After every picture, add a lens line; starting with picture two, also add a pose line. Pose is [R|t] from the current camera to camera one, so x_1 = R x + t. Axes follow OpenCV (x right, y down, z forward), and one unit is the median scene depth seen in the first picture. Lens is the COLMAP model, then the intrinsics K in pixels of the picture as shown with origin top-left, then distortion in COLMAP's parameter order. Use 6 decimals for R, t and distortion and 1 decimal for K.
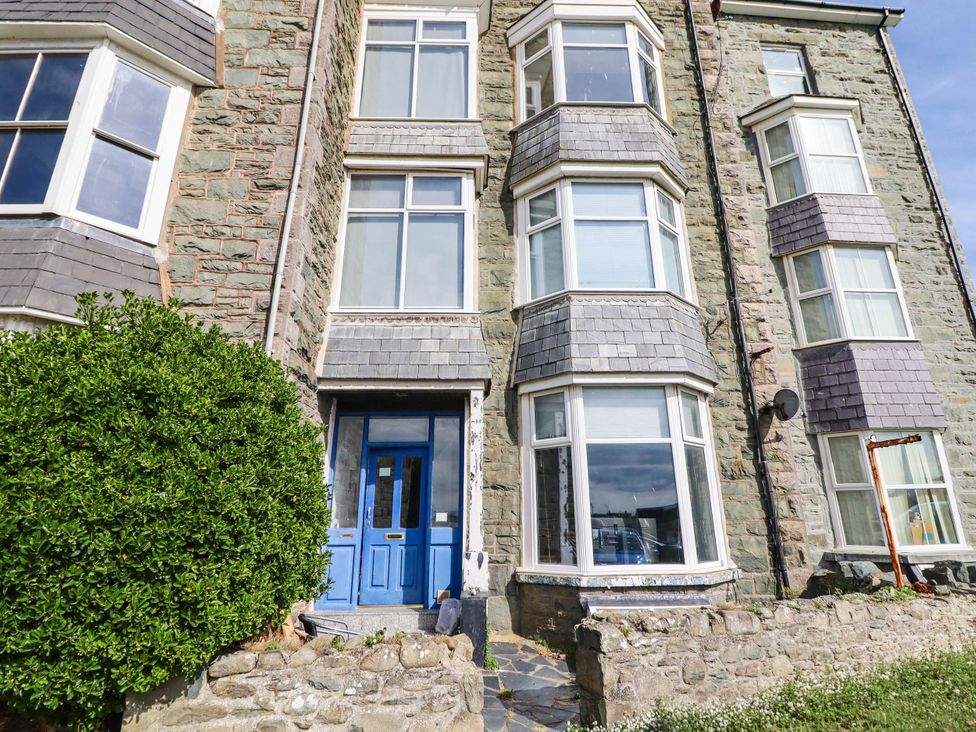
lens RADIAL K [[522.5, 0, 491.3], [0, 522.5, 350.8], [0, 0, 1]] dist [0.000754, -0.013109]
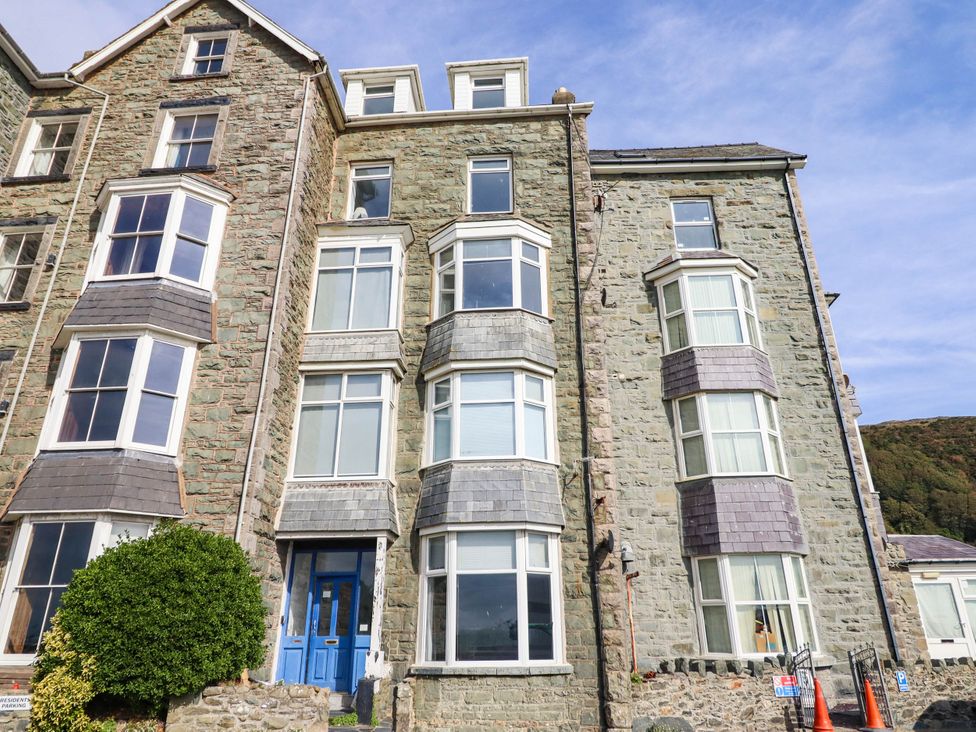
lens RADIAL K [[661.2, 0, 486.8], [0, 661.2, 350.0], [0, 0, 1]] dist [0.007181, -0.003876]
pose [[0.994275, -0.043322, -0.097676, 0.393444], [0.033403, 0.994327, -0.100984, -0.208202], [0.101496, 0.097143, 0.990082, -0.715572]]
